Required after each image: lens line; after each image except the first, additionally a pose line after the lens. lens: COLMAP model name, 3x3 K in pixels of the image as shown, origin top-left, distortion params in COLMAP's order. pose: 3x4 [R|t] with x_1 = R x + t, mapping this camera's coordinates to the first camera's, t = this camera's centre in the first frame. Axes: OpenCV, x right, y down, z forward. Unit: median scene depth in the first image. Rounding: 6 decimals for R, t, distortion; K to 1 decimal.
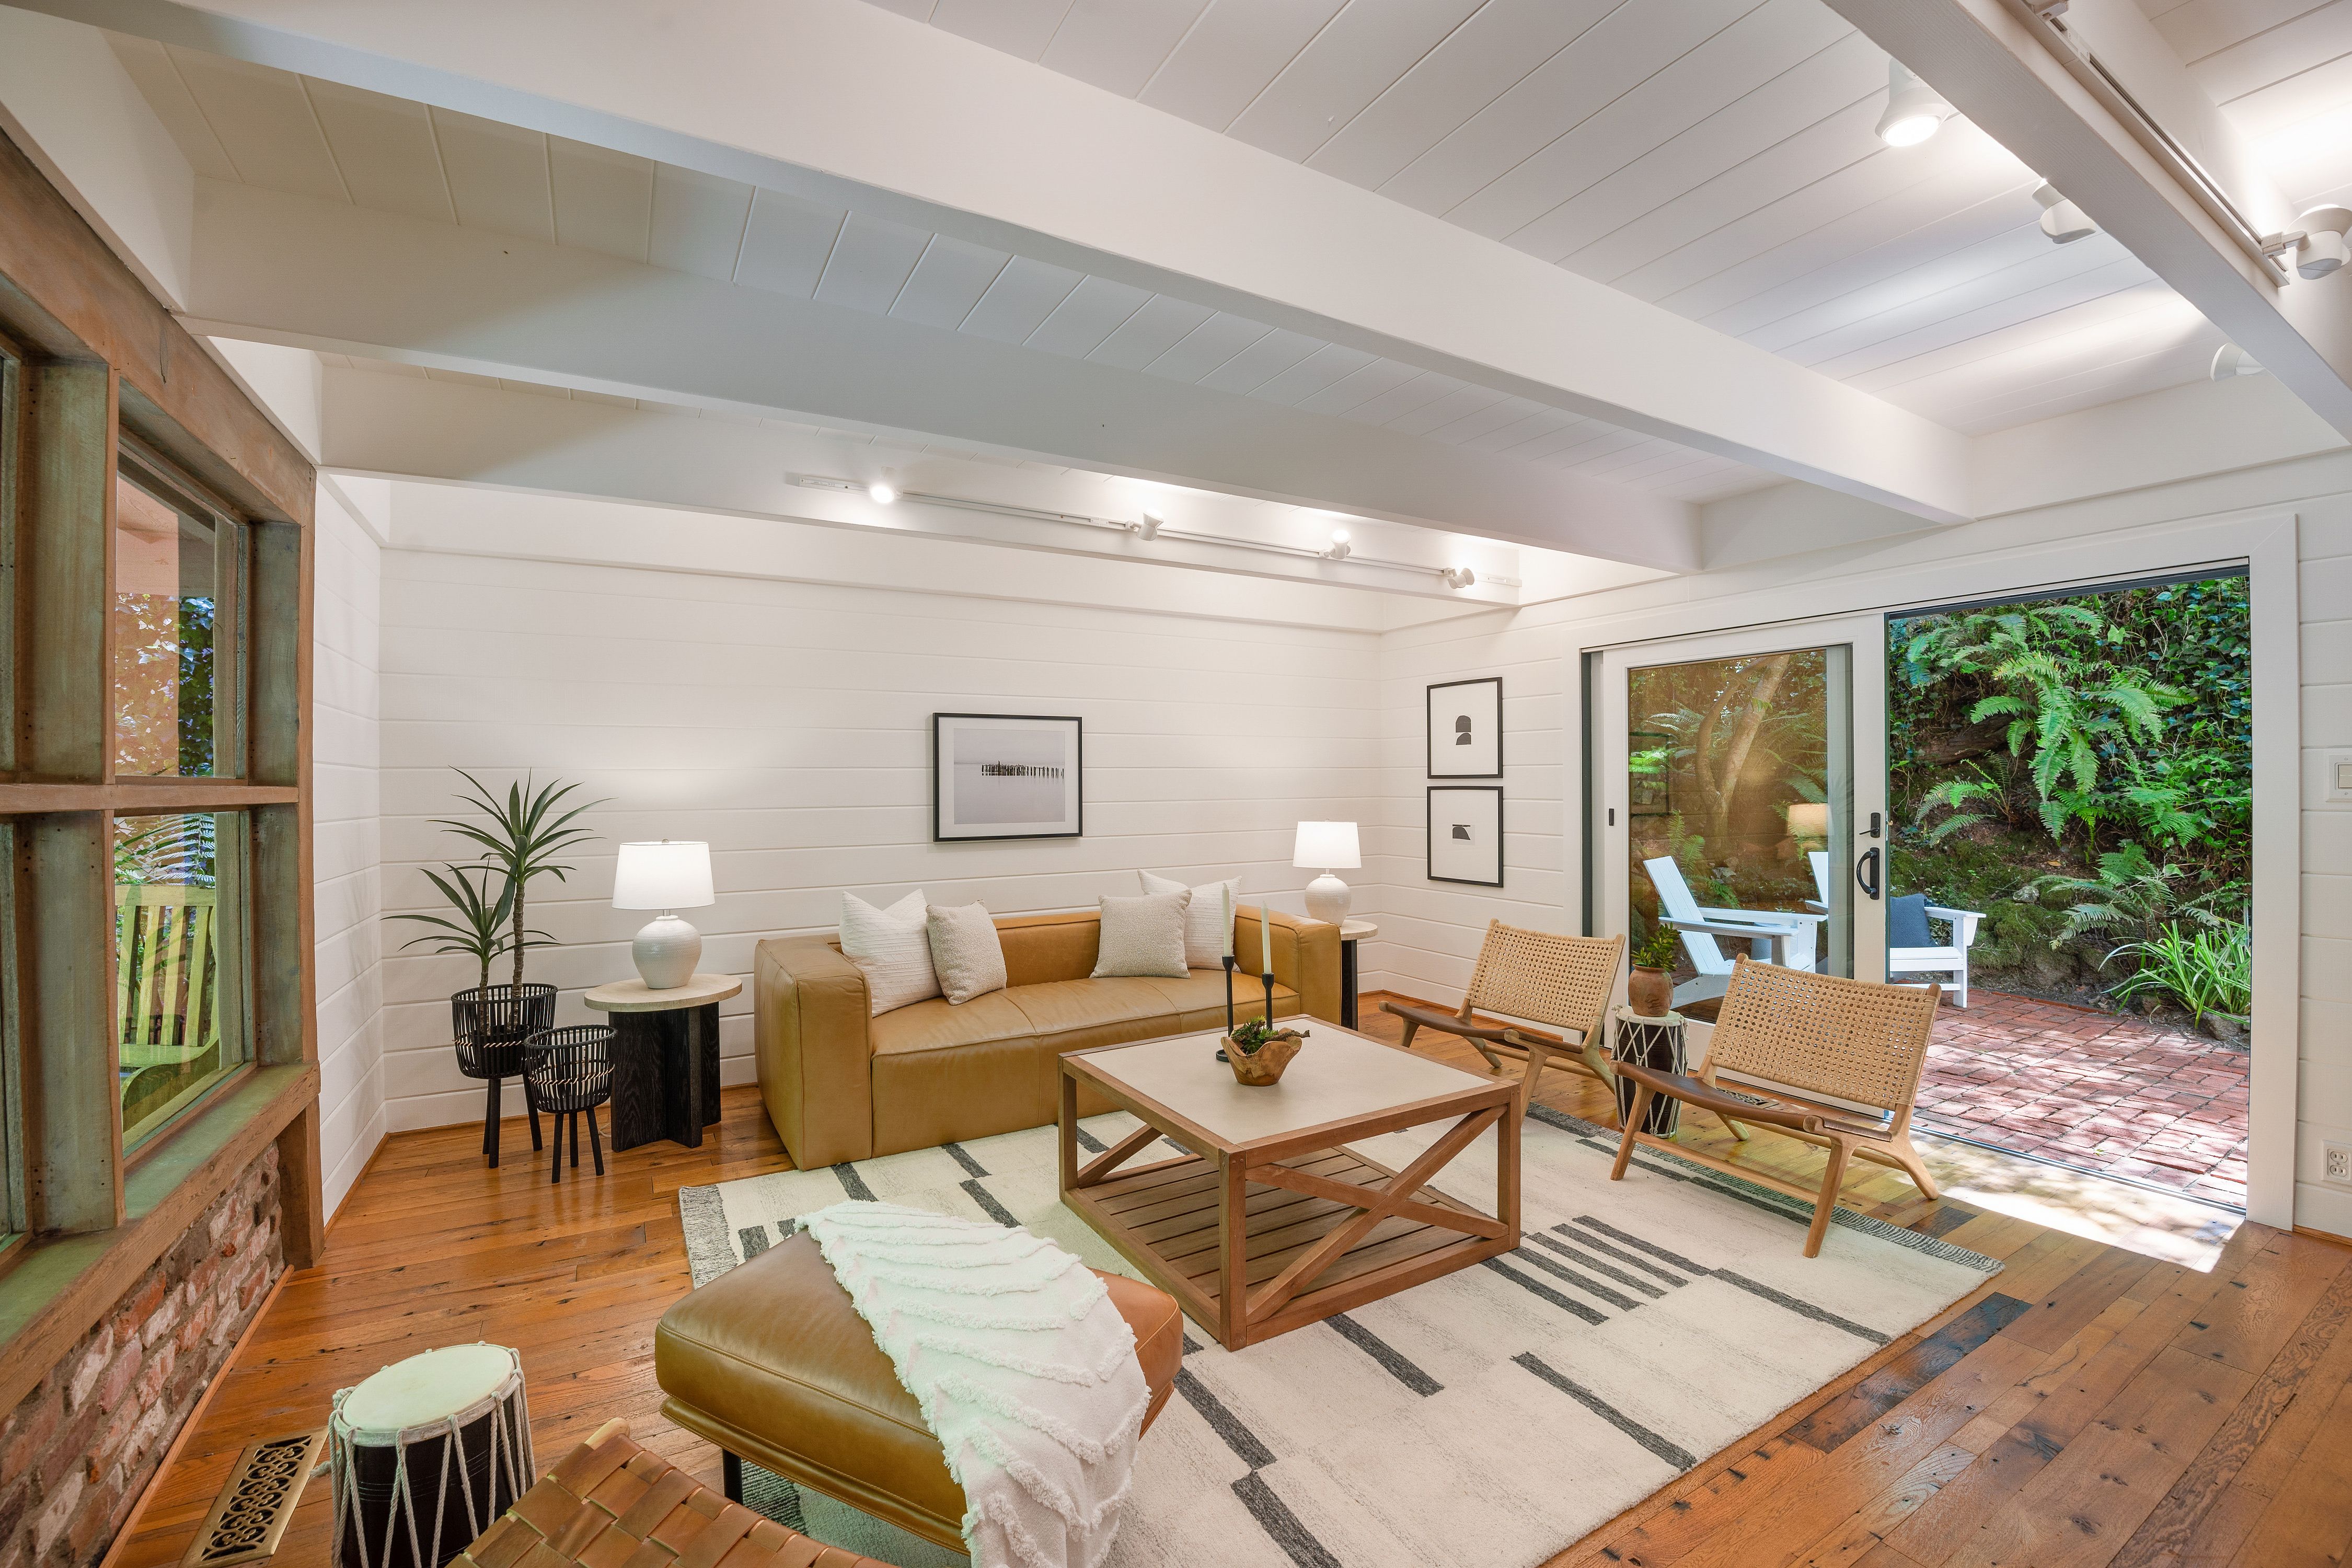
lens RADIAL K [[979.7, 0, 1174.5], [0, 979.7, 774.6], [0, 0, 1]] dist [-0.036515, -0.000066]
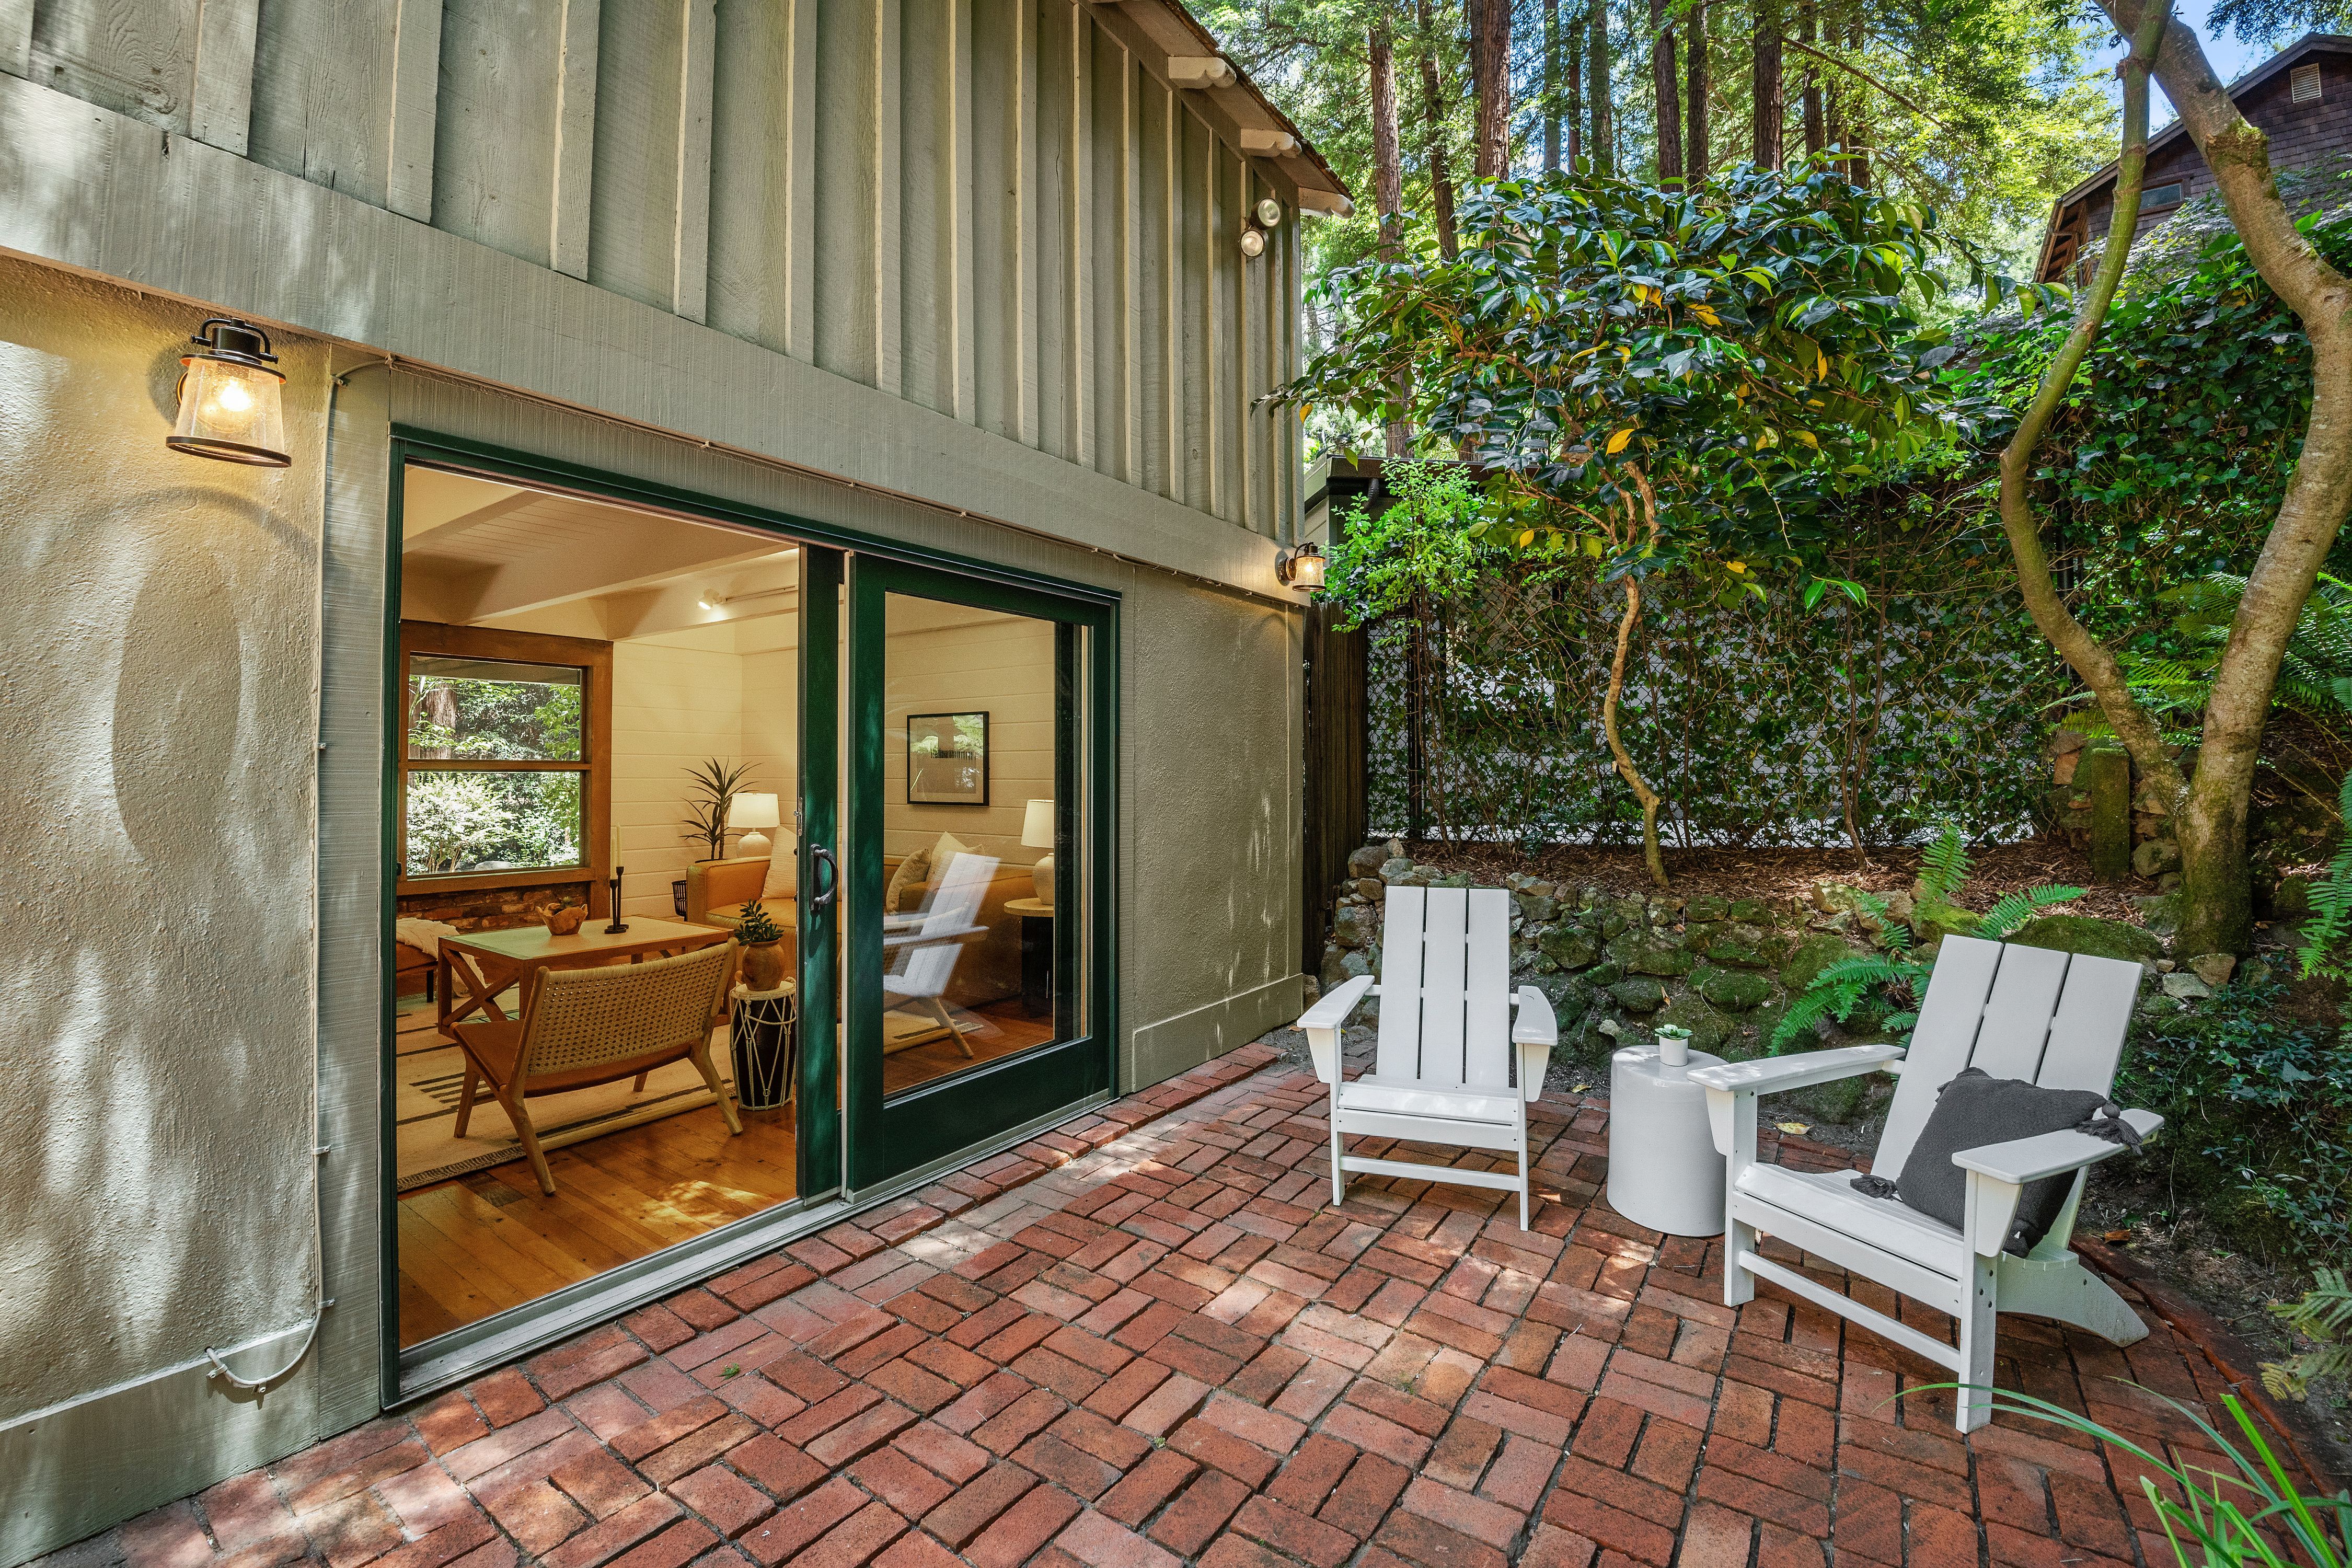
lens RADIAL K [[974.2, 0, 1185.9], [0, 974.2, 748.6], [0, 0, 1]] dist [-0.001258, -0.040048]
pose [[0.425601, -0.013662, -0.904808, 1.671326], [0.006794, 0.999906, -0.011902, 0.009483], [0.904885, -0.001082, 0.425654, 1.005813]]
